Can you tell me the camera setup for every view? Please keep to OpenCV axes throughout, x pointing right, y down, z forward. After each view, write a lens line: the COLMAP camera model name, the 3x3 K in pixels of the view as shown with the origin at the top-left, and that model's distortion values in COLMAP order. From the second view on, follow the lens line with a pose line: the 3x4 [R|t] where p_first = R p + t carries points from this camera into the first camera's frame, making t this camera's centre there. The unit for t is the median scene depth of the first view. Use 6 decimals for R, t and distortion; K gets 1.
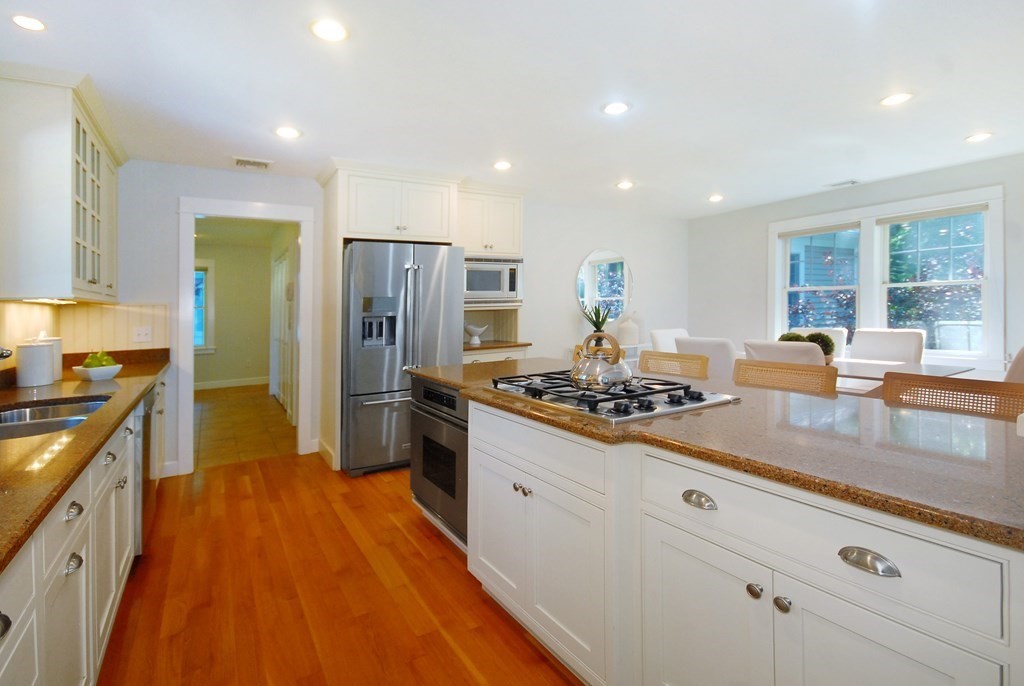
lens RADIAL K [[471.7, 0, 504.0], [0, 471.7, 315.6], [0, 0, 1]] dist [0.018659, -0.007308]
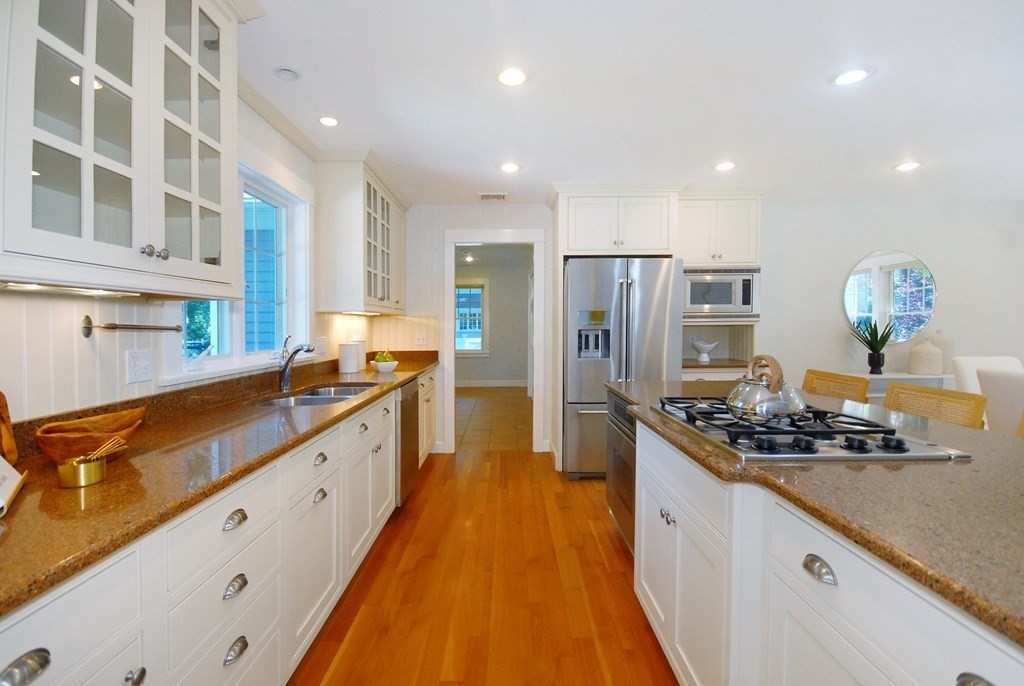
lens RADIAL K [[471.7, 0, 515.2], [0, 471.7, 326.3], [0, 0, 1]] dist [0.018659, -0.007308]
pose [[0.869903, 0.019806, -0.492825, 0.111455], [-0.022036, 0.999756, 0.001283, -0.003218], [0.492730, 0.009744, 0.870128, 0.013341]]
